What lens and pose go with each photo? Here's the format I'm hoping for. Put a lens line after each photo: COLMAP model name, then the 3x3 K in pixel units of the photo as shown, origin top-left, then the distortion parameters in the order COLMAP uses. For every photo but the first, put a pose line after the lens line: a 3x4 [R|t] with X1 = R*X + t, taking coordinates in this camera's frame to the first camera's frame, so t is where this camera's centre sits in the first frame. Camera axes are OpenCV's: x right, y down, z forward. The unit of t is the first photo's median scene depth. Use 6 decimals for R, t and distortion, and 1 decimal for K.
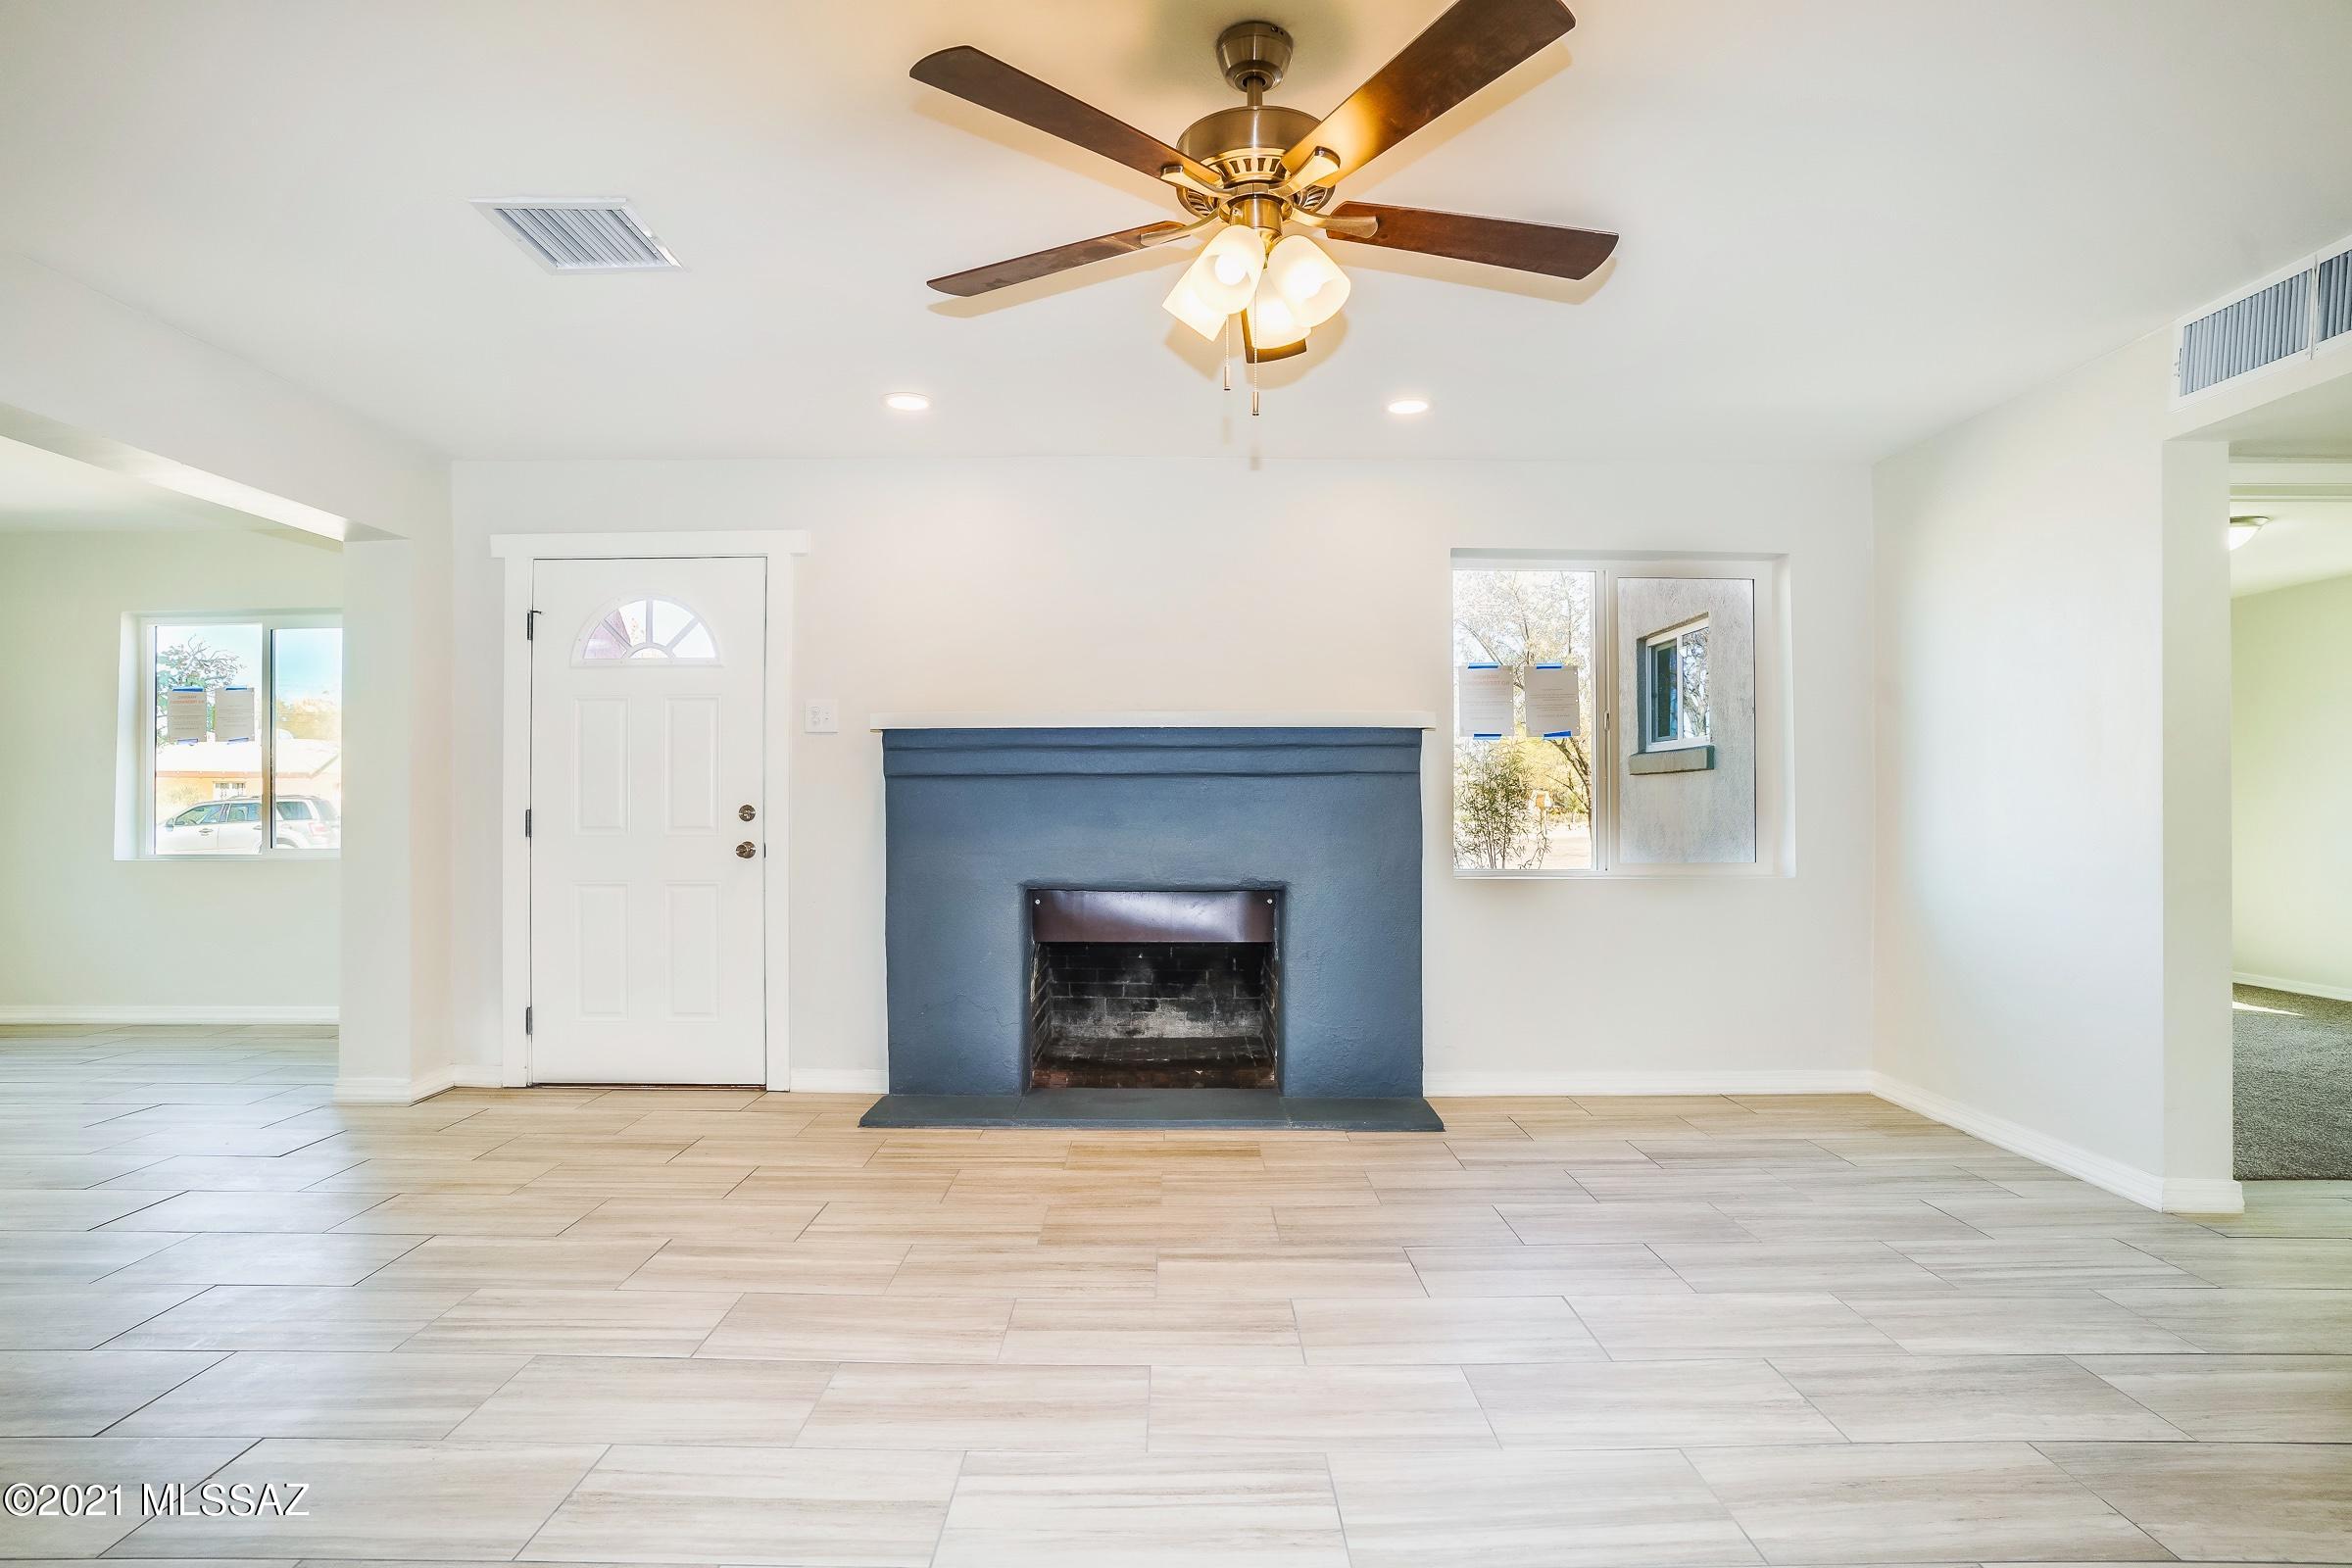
lens RADIAL K [[1182.1, 0, 1179.0], [0, 1182.1, 782.4], [0, 0, 1]] dist [-0.074980, 0.035922]
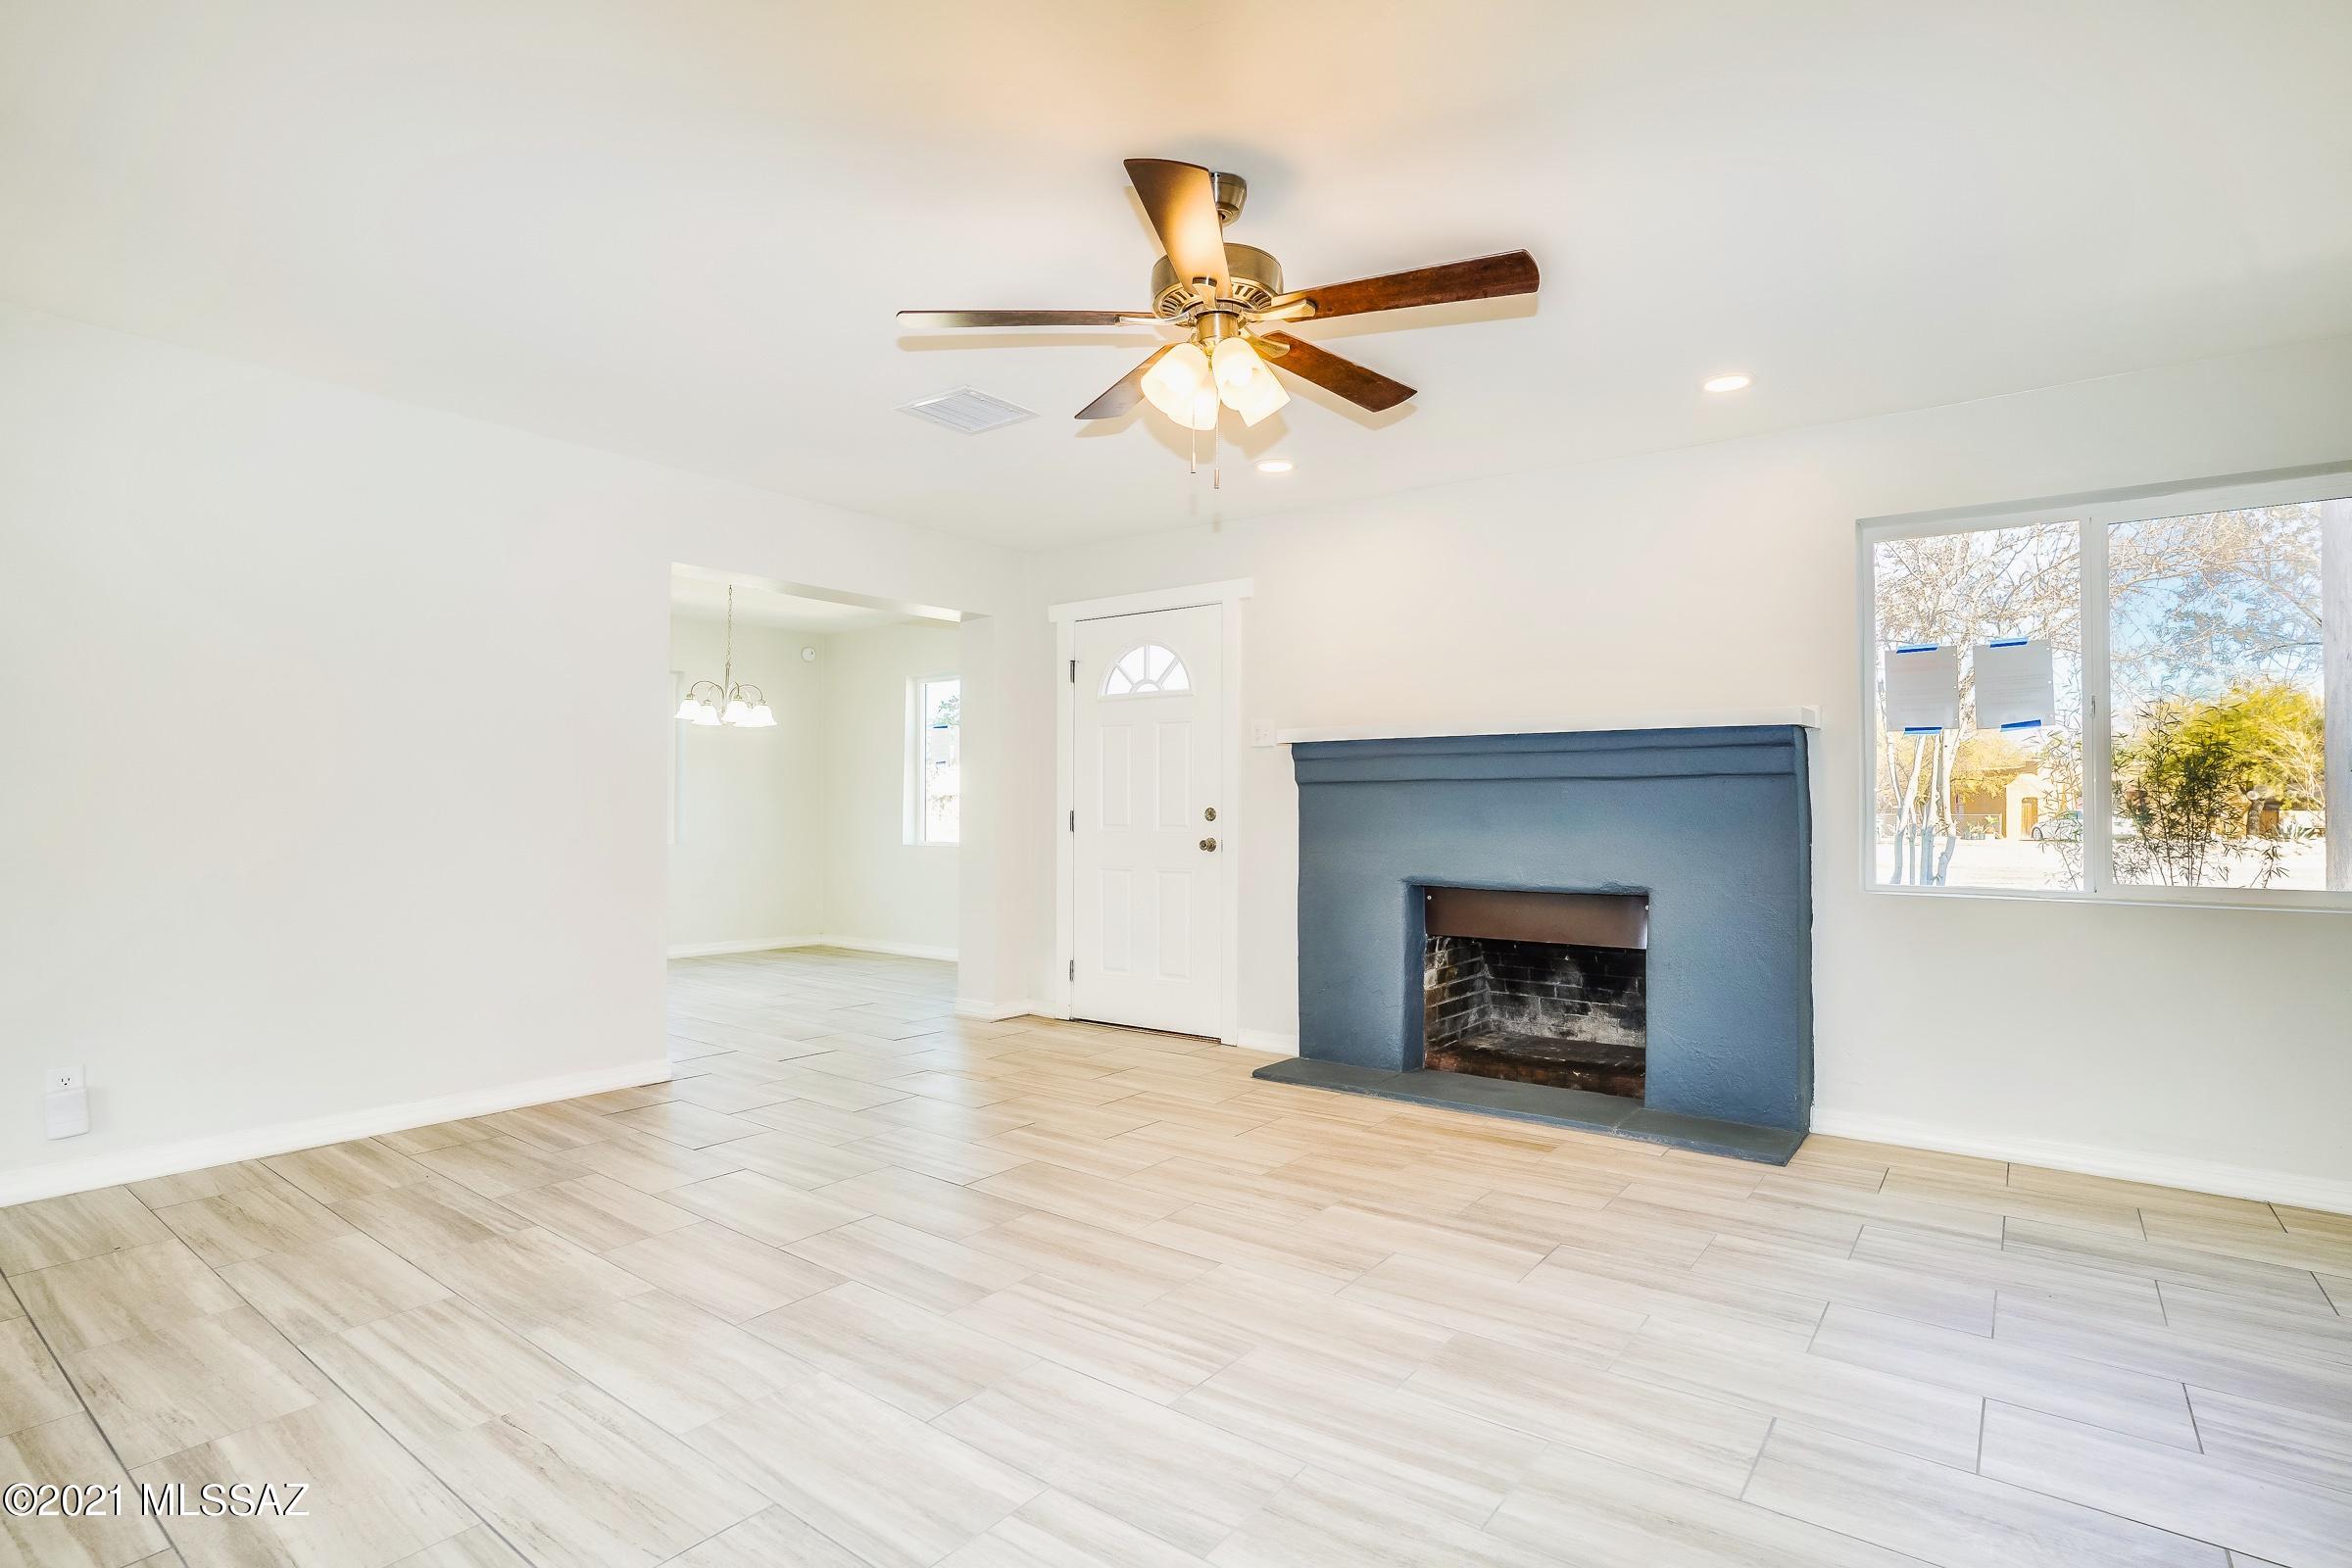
lens RADIAL K [[1173.2, 0, 1146.4], [0, 1173.2, 785.1], [0, 0, 1]] dist [-0.085538, 0.043391]
pose [[0.788133, -0.008866, -0.615441, 0.393563], [0.007022, 0.999961, -0.005414, 0.002247], [0.615465, -0.000054, 0.788165, -0.005904]]
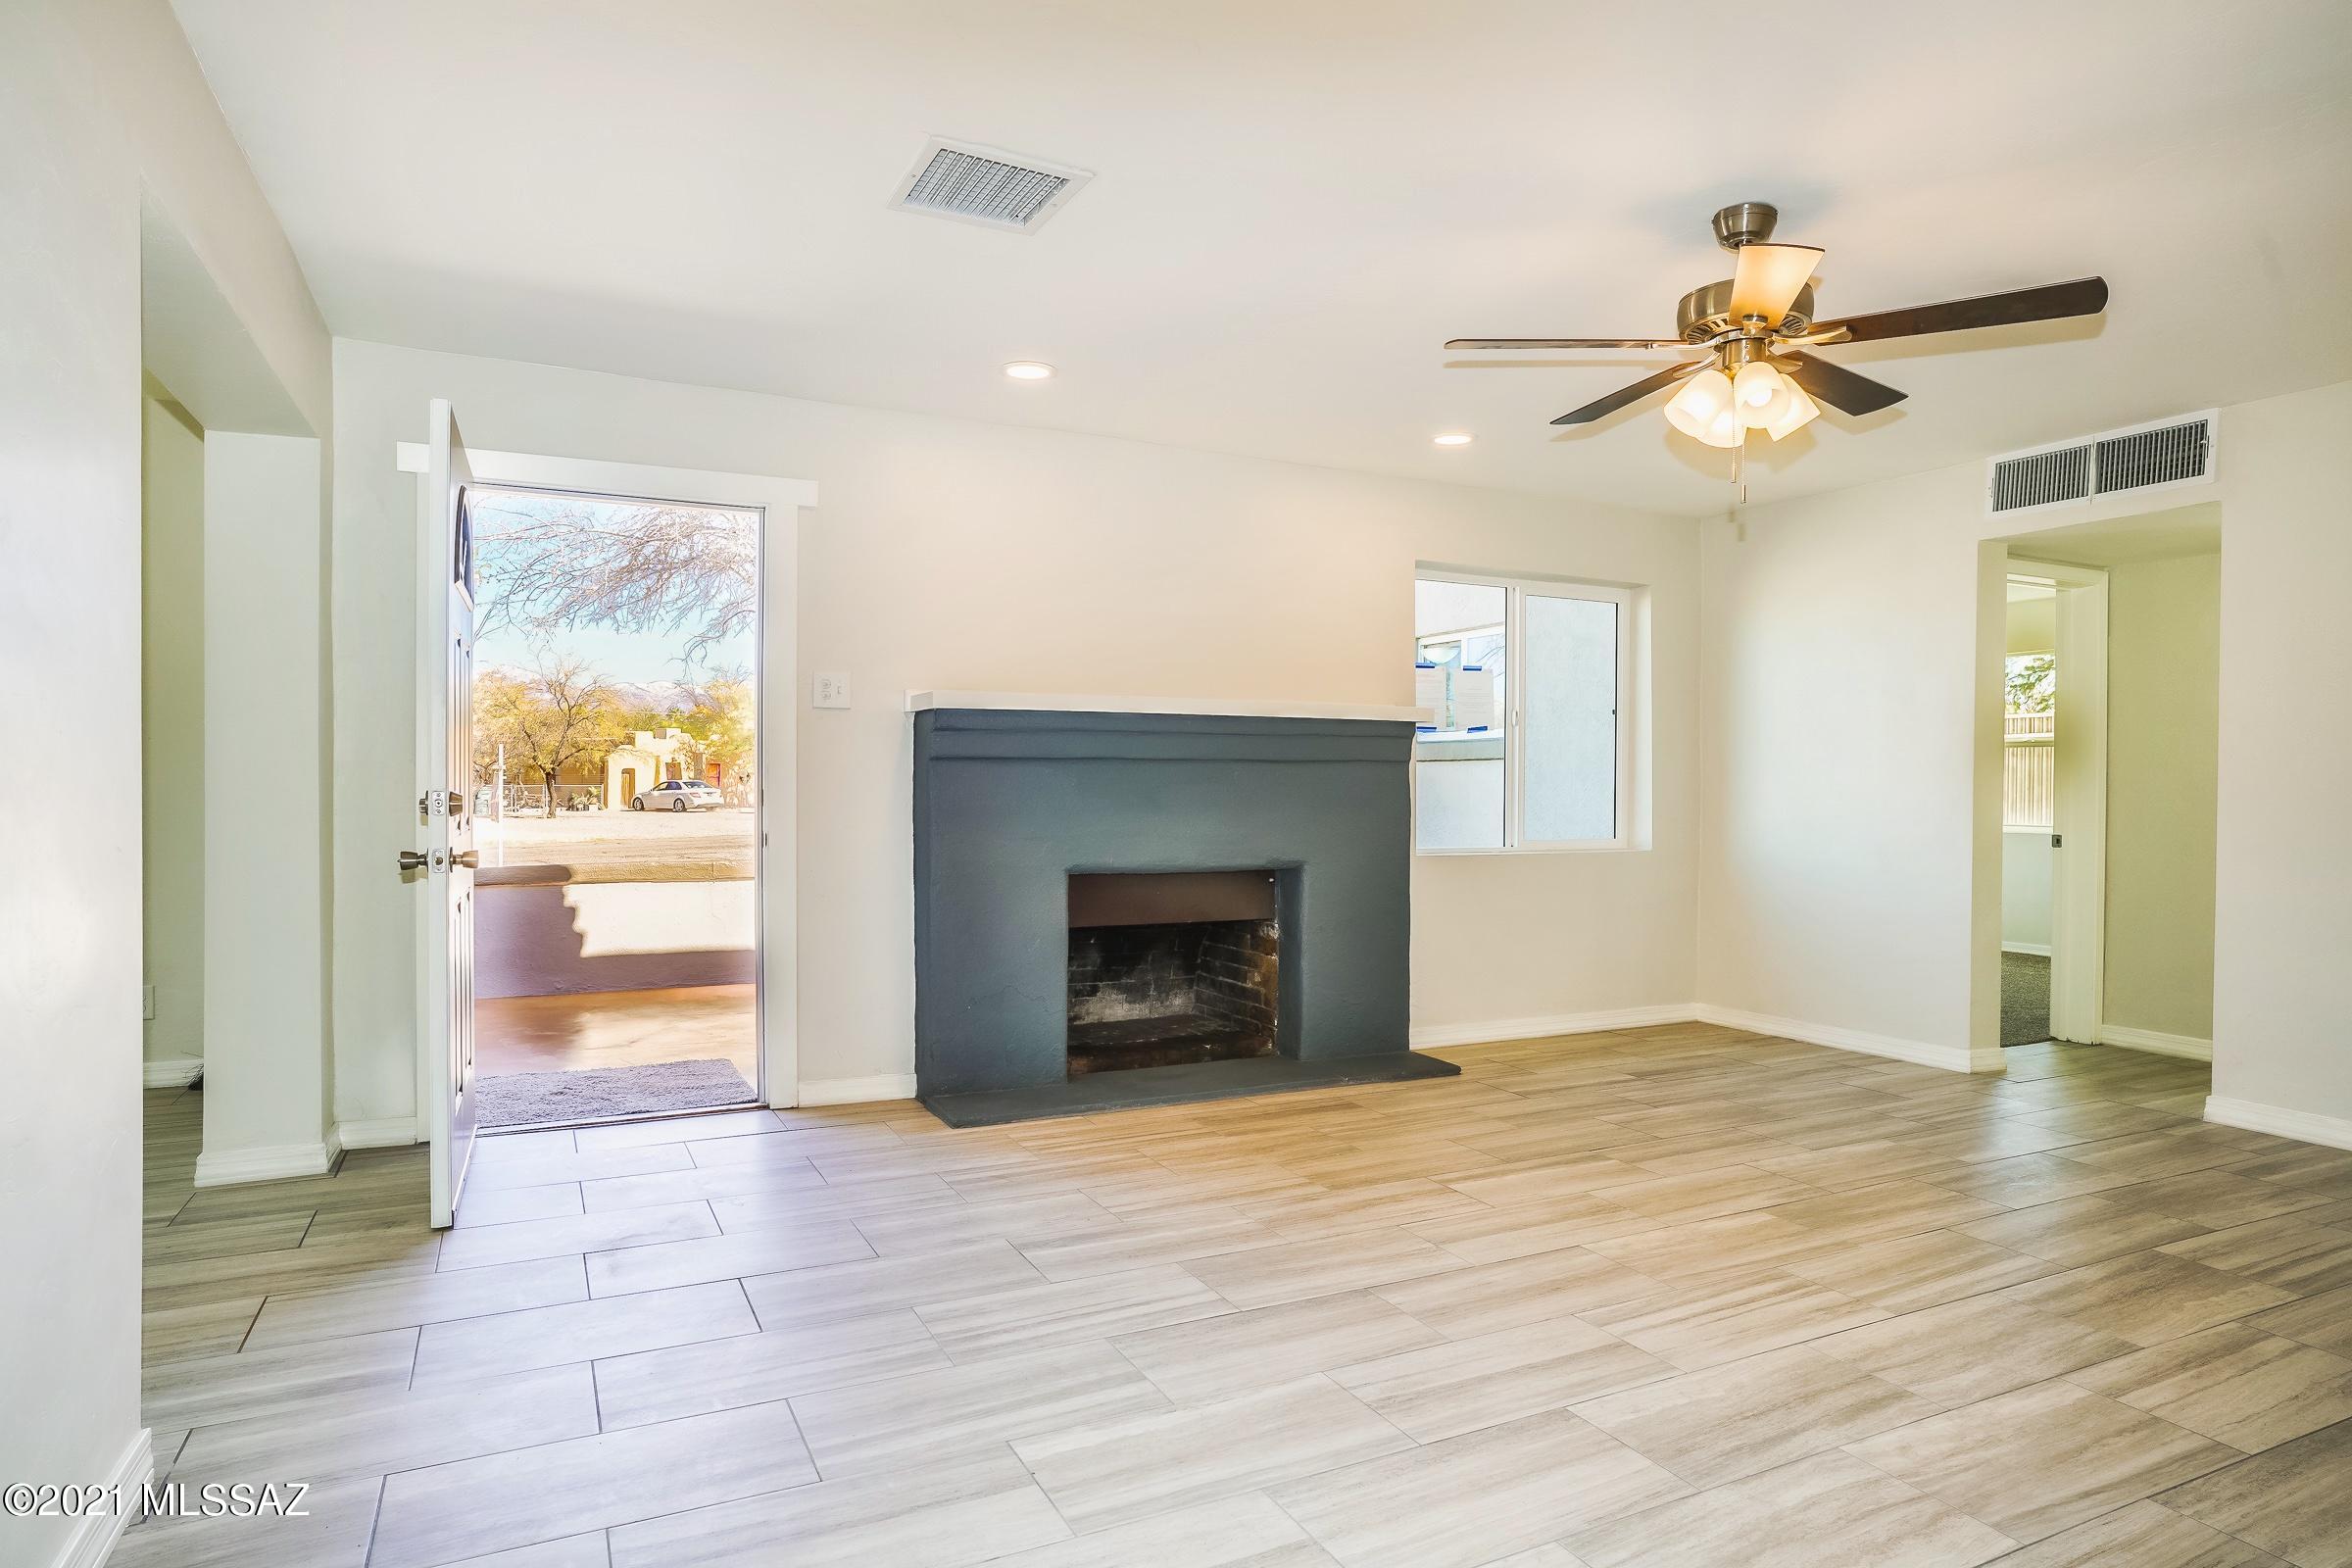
lens RADIAL K [[1315.8, 0, 1180.2], [0, 1315.8, 784.9], [0, 0, 1]] dist [-0.047211, 0.039953]
pose [[0.897728, 0.004726, 0.440526, -0.604660], [-0.013560, 0.999765, 0.016909, -0.005416], [-0.440342, -0.021153, 0.897581, -0.032774]]
